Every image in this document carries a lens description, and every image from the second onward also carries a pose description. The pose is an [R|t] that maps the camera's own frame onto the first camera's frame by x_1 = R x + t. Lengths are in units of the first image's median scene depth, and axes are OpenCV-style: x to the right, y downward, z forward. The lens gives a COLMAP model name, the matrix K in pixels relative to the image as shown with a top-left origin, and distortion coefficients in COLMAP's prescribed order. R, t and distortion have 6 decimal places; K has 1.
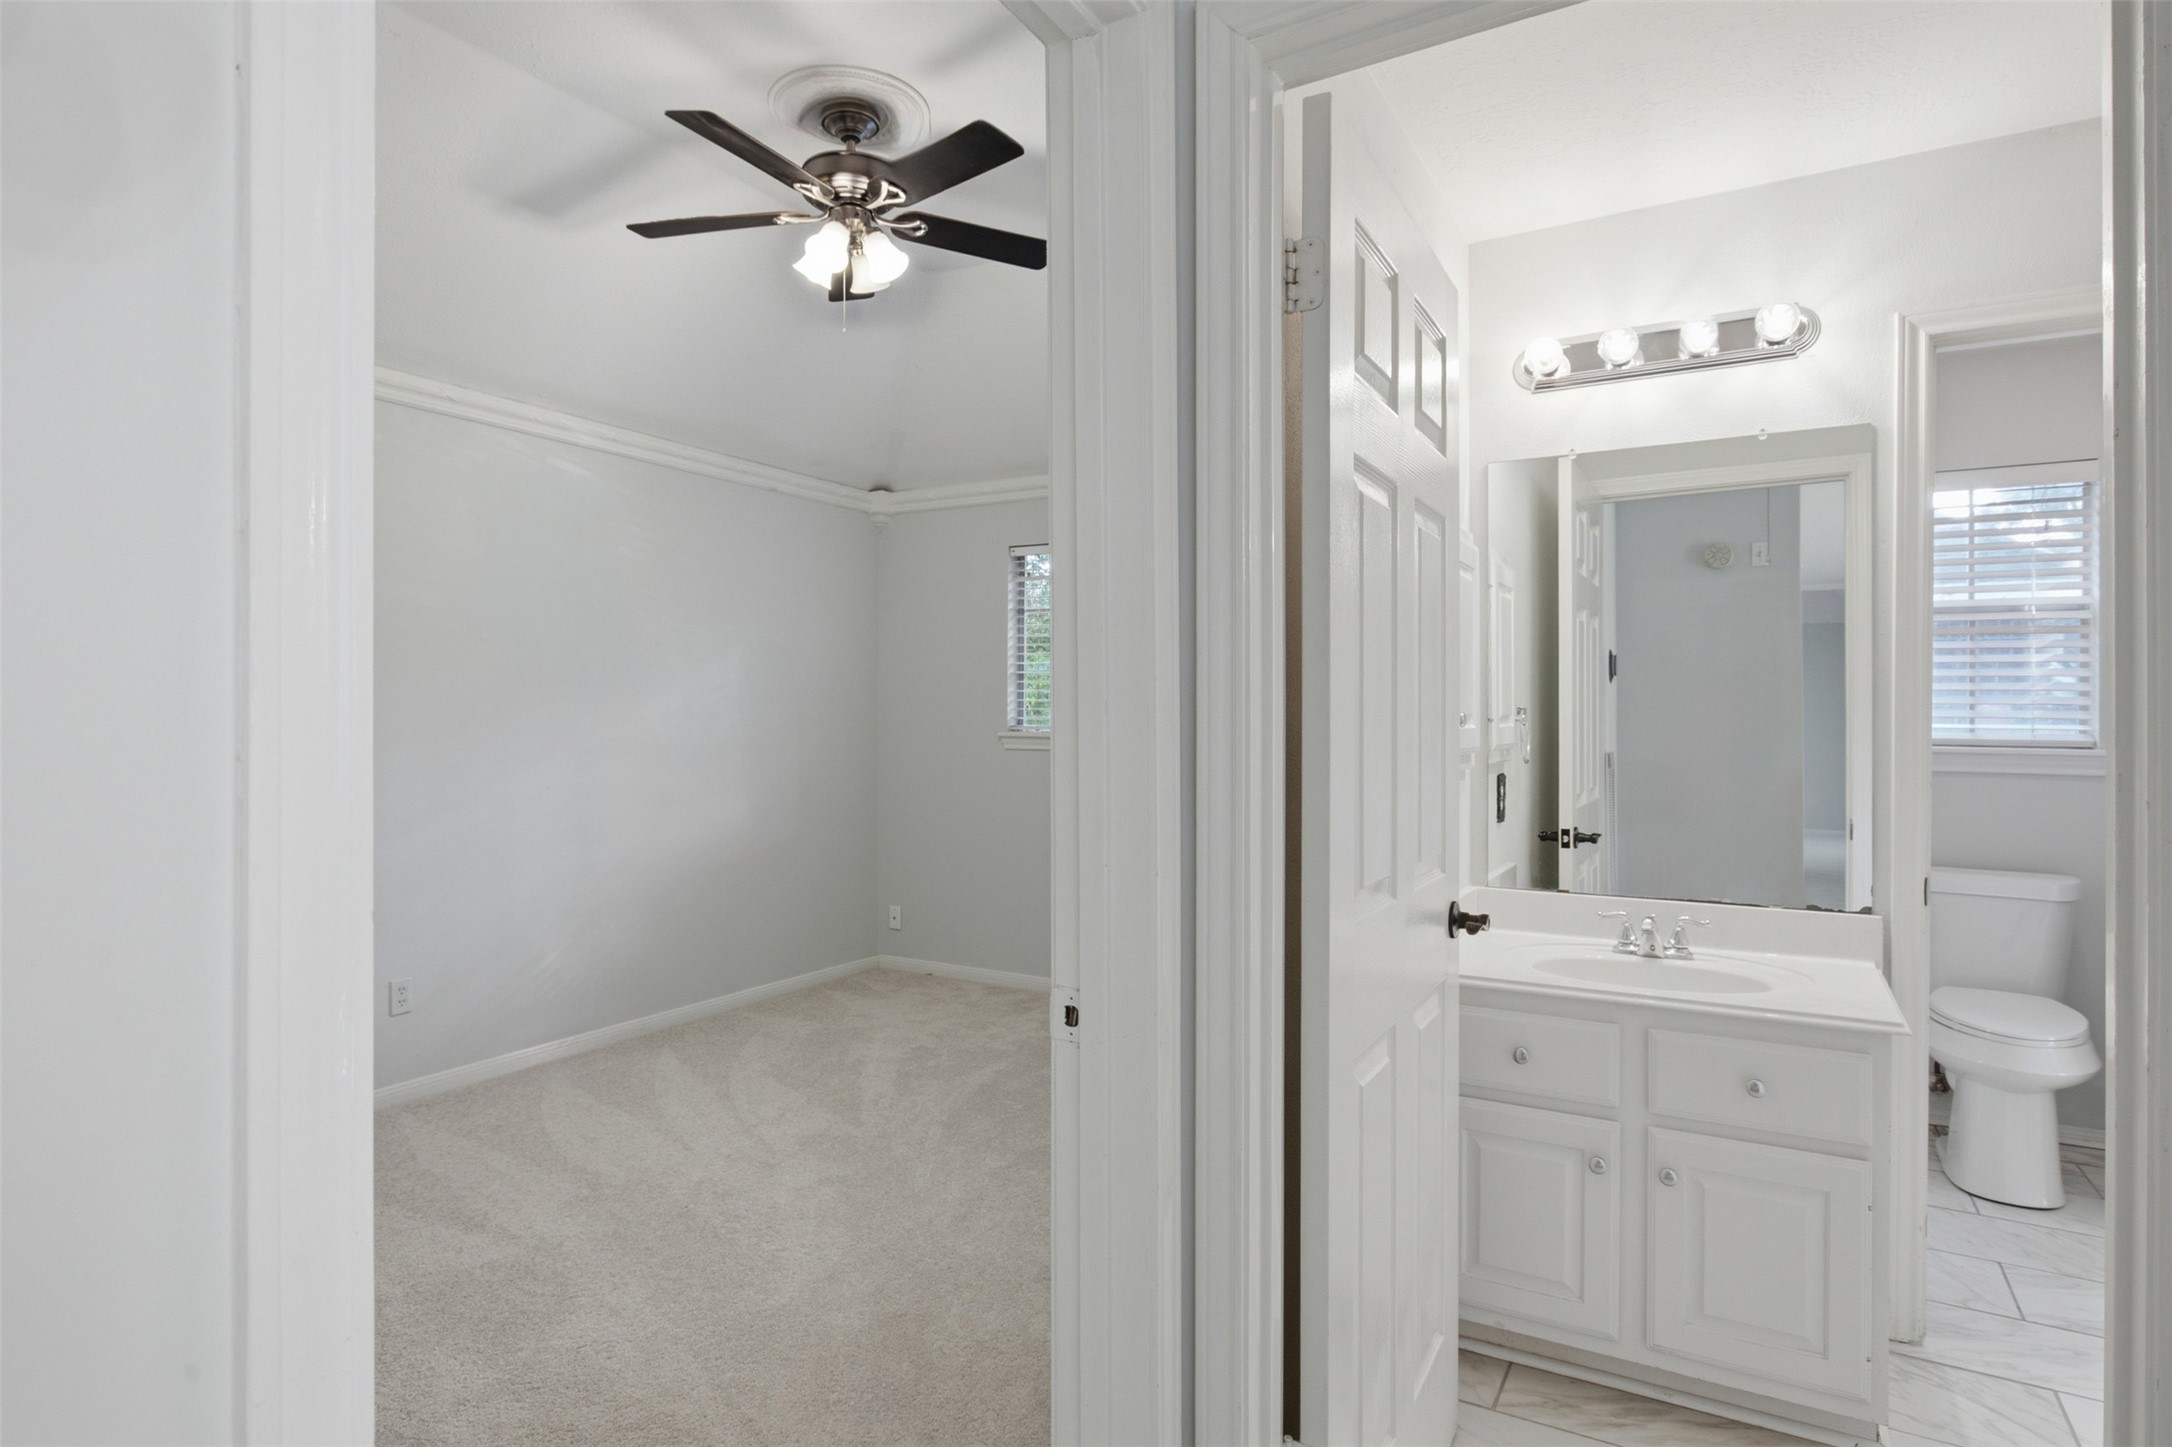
lens RADIAL K [[1145.8, 0, 1053.3], [0, 1145.8, 707.5], [0, 0, 1]] dist [-0.000606, 0.001022]
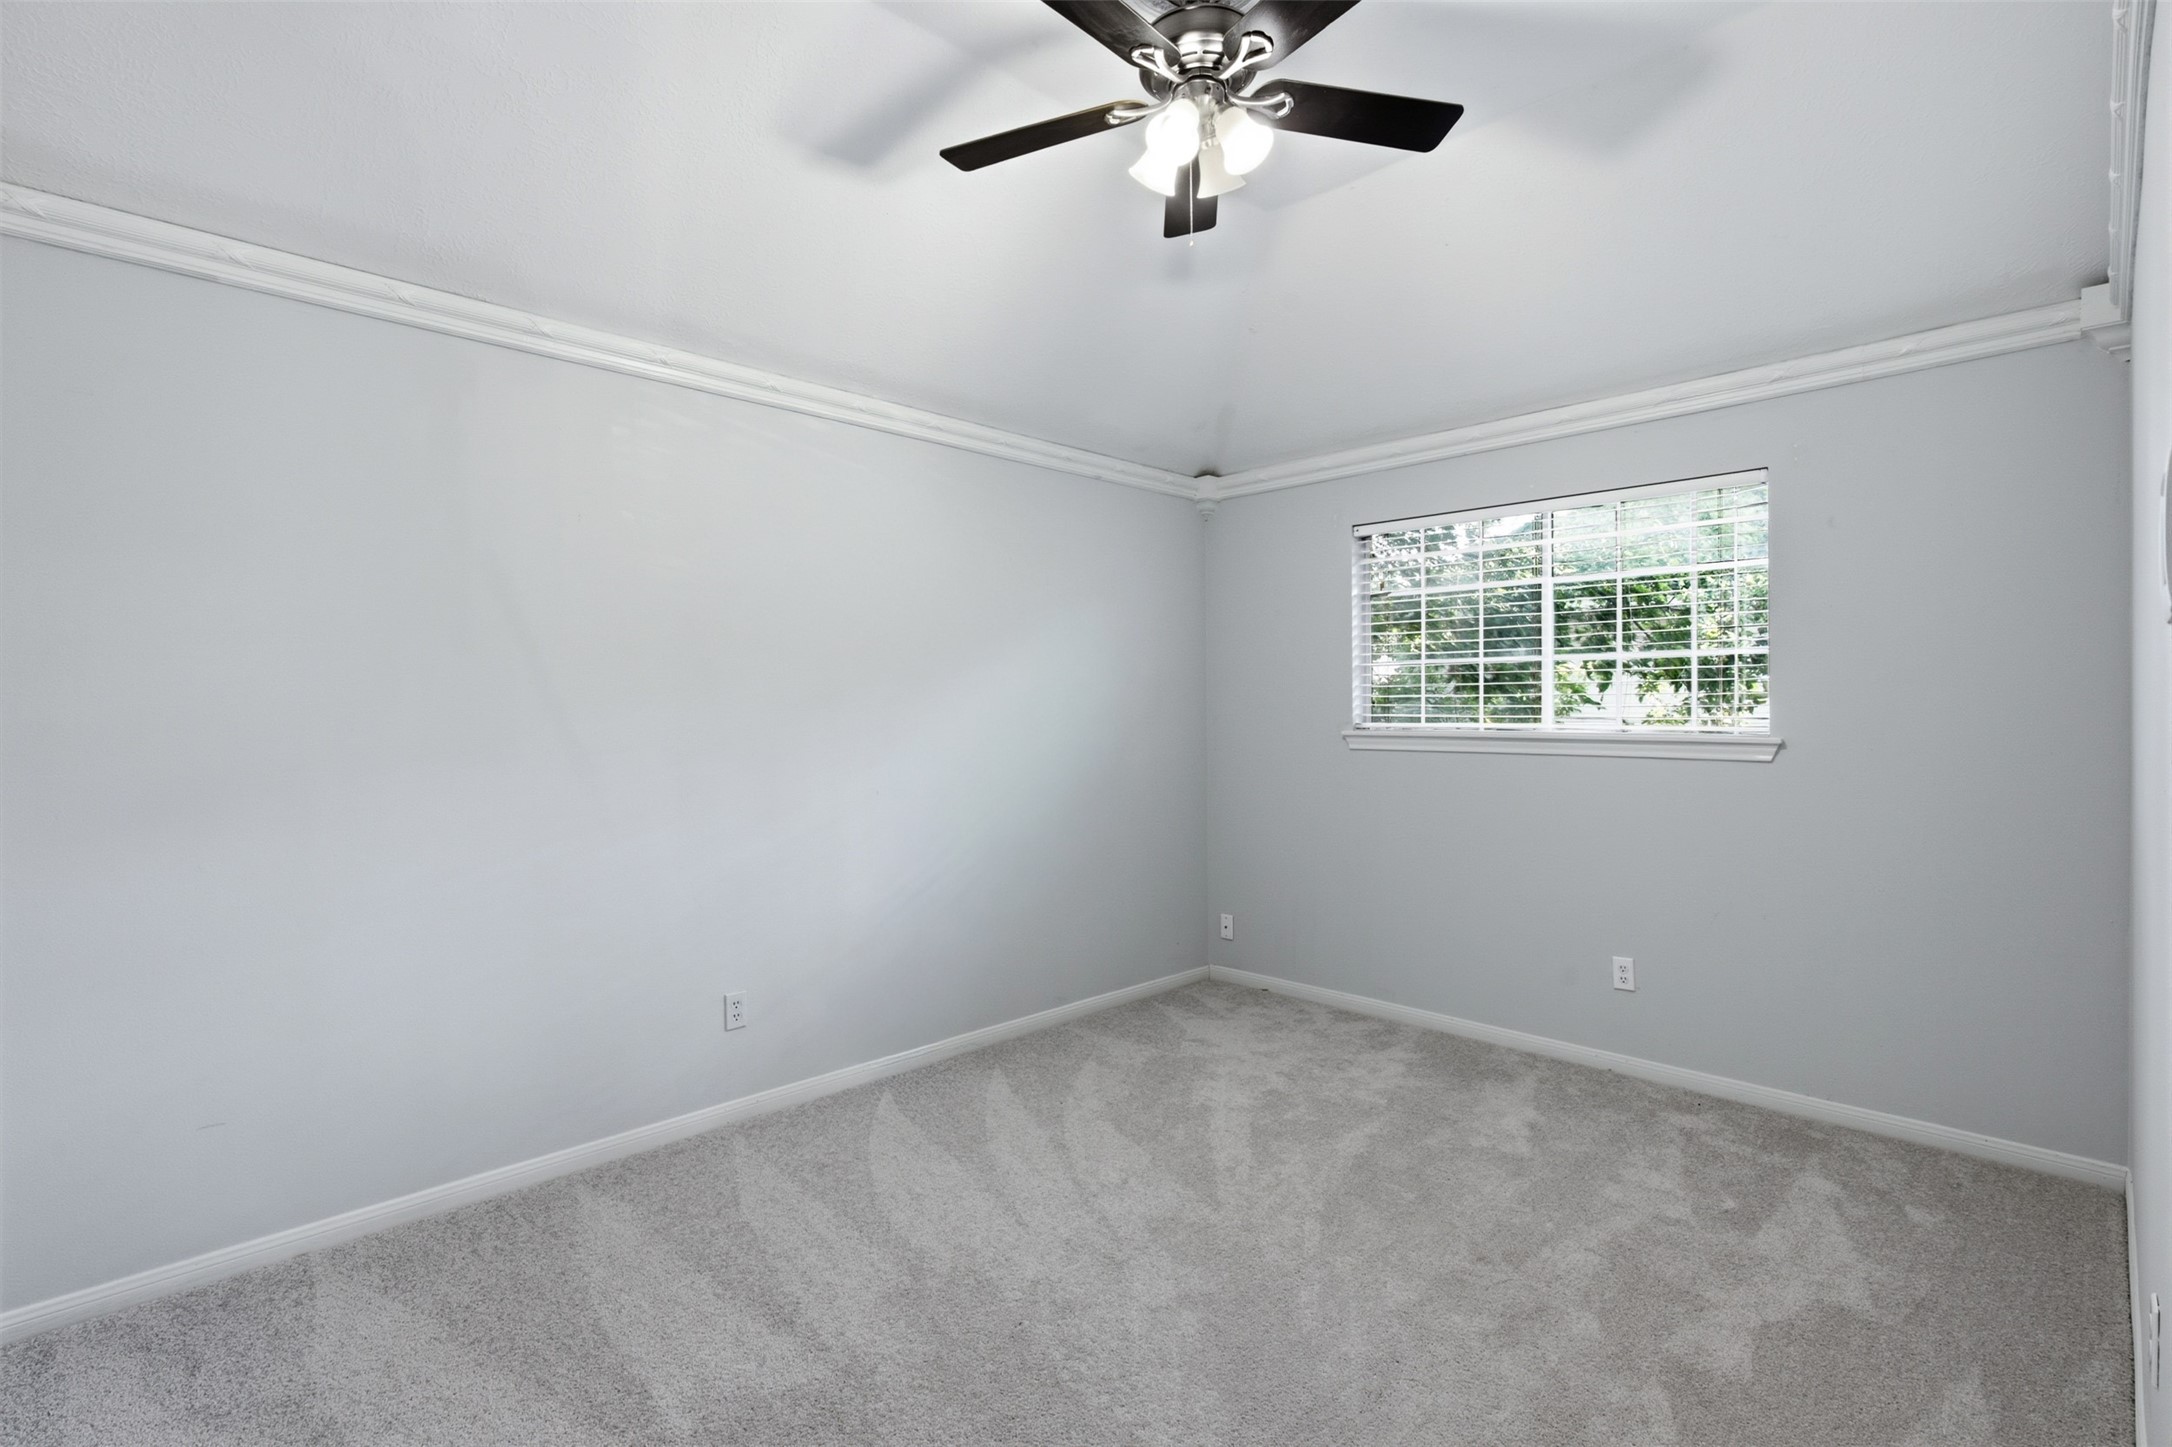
lens RADIAL K [[1010.6, 0, 1053.0], [0, 1010.6, 721.6], [0, 0, 1]] dist [-0.001134, 0.000174]
pose [[0.963039, -0.008164, -0.269239, -0.079010], [0.012540, 0.999816, 0.014536, -0.000743], [0.269071, -0.017375, 0.962964, 0.251766]]
